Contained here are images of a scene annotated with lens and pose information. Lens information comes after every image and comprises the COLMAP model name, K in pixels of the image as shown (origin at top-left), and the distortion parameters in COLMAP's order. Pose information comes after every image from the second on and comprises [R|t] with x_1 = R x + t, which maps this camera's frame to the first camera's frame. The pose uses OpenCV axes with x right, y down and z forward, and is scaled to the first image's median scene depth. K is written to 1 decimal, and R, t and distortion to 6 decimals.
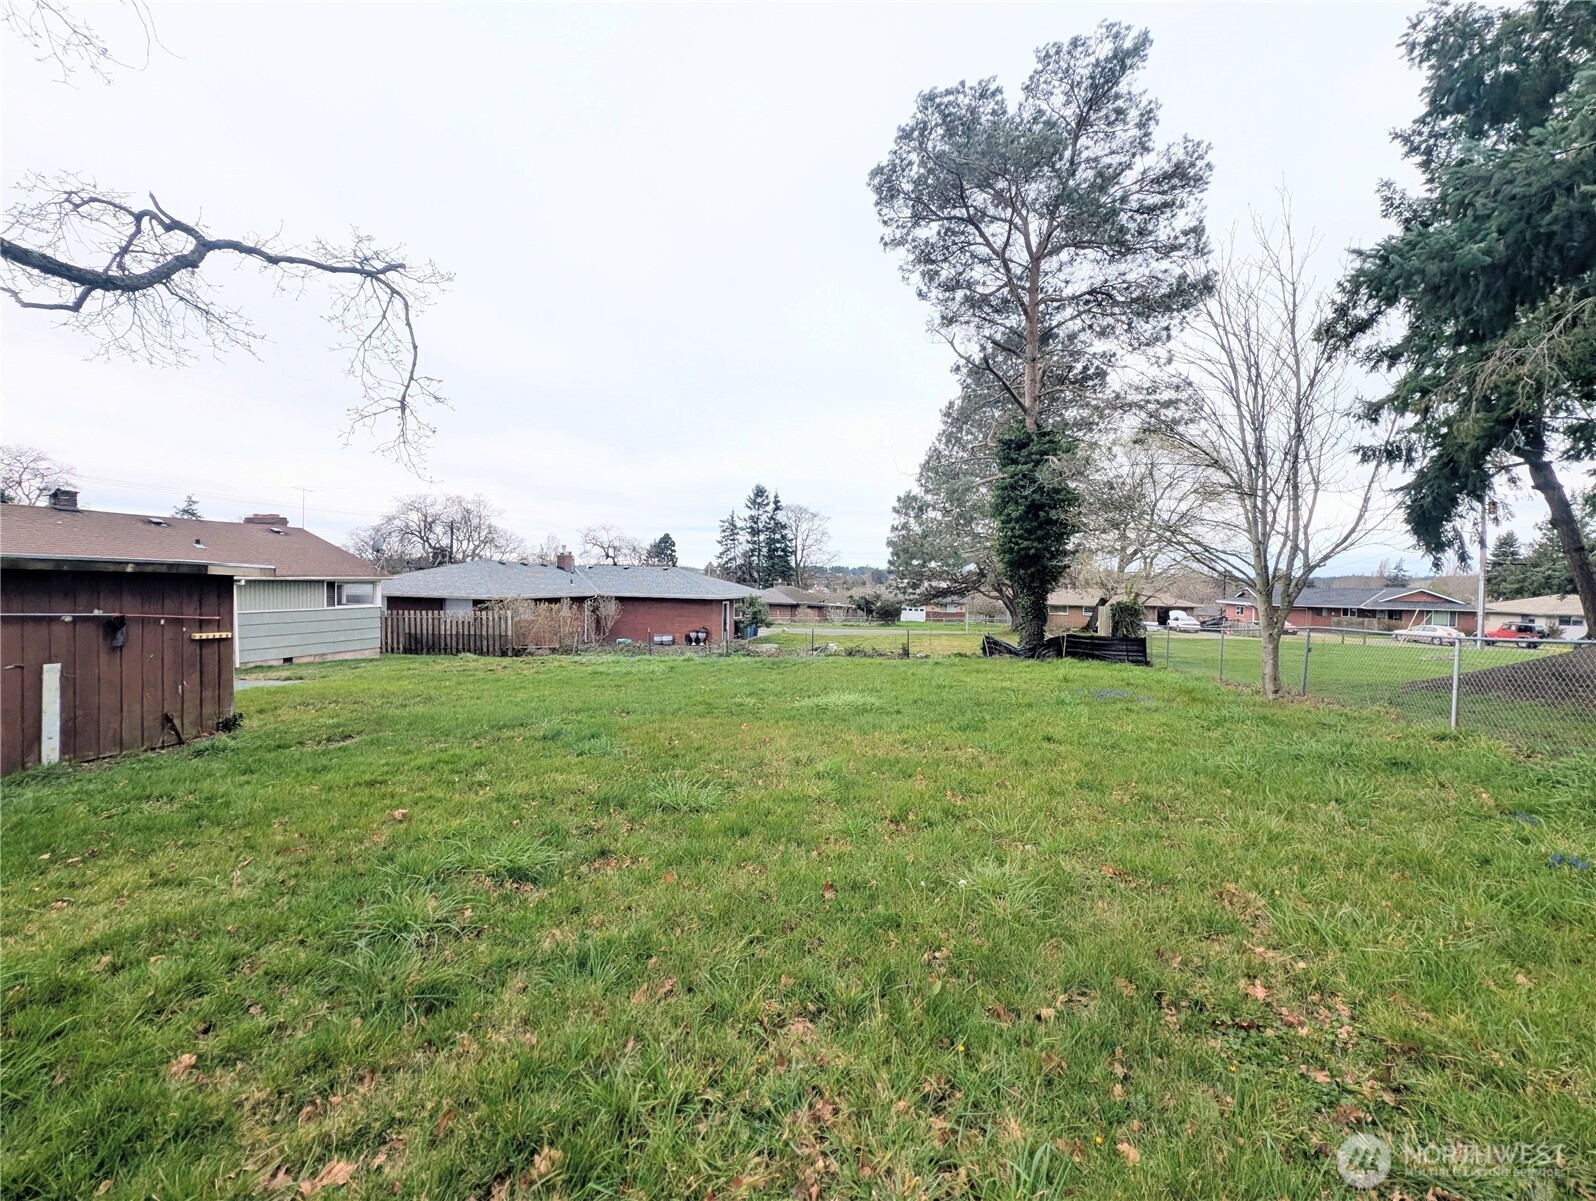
lens RADIAL K [[645.4, 0, 799.4], [0, 645.4, 598.5], [0, 0, 1]] dist [-0.001987, 0.000512]
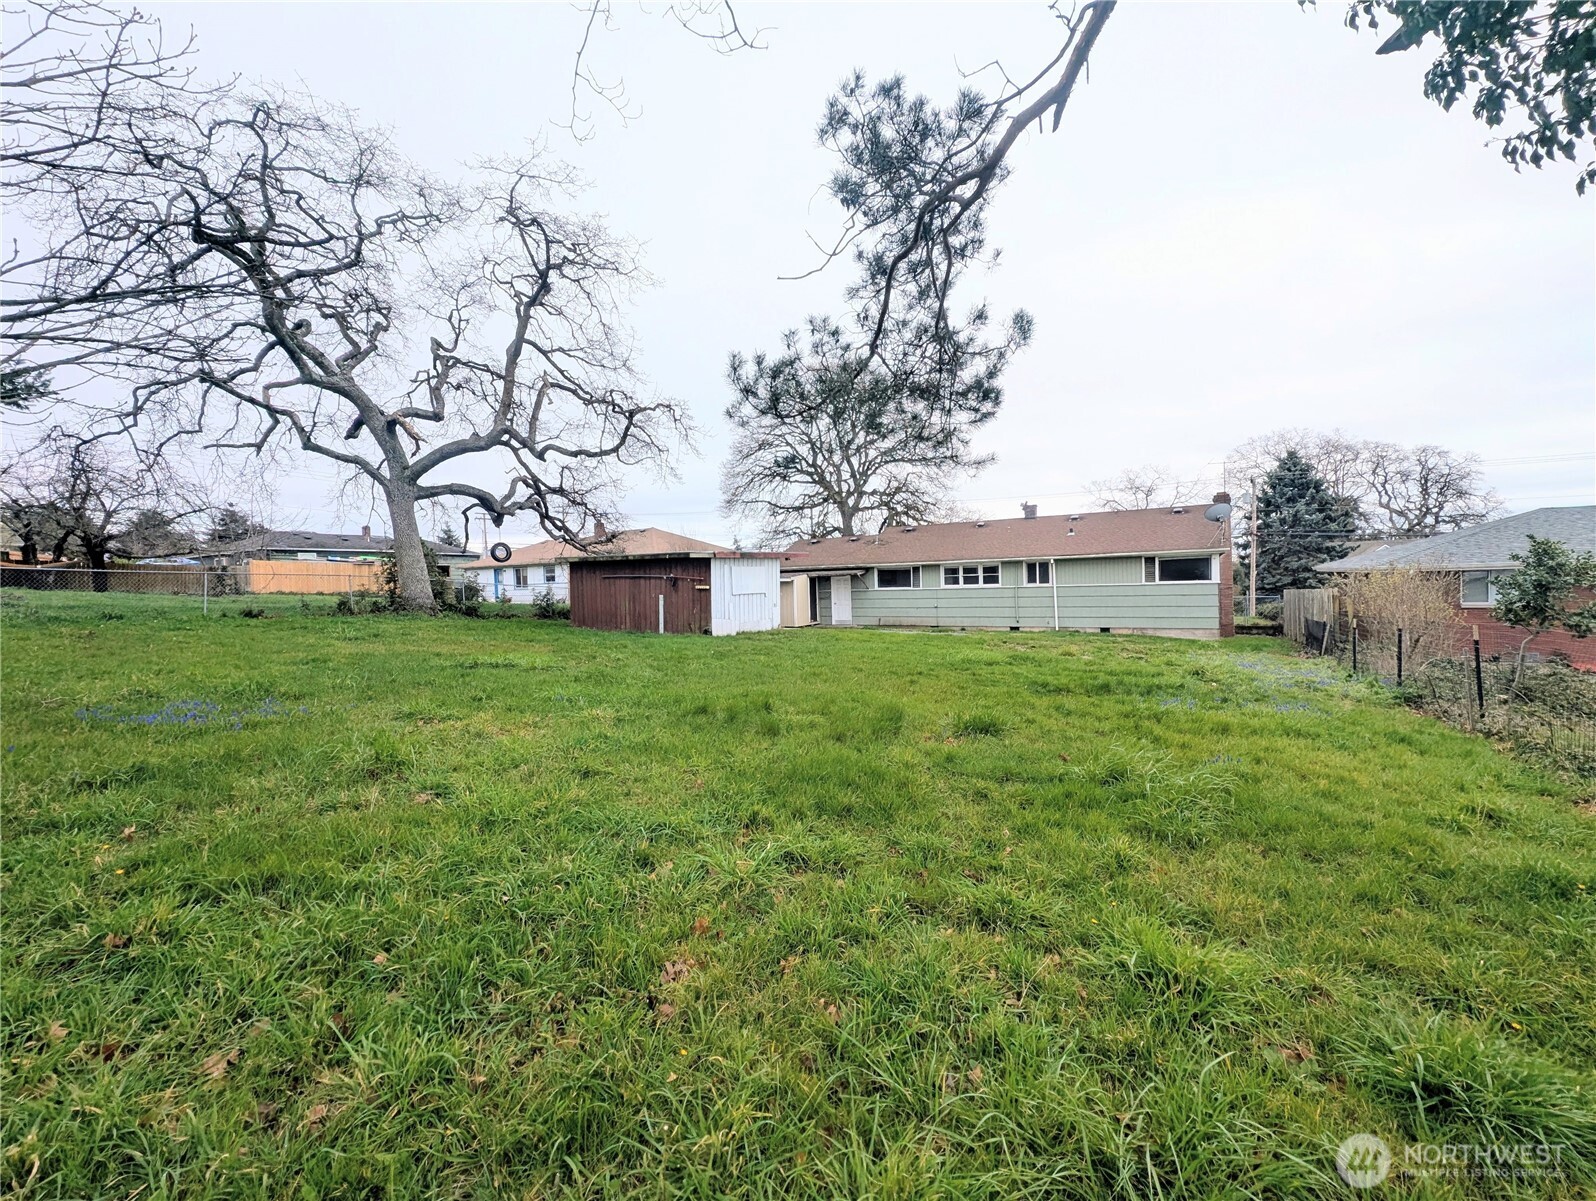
lens RADIAL K [[645.4, 0, 799.7], [0, 645.4, 593.9], [0, 0, 1]] dist [-0.001987, 0.000512]
pose [[-0.298878, 0.019507, -0.954092, 0.942202], [-0.006208, 0.999730, 0.022385, 0.030149], [0.954271, 0.012614, -0.298676, 1.918204]]
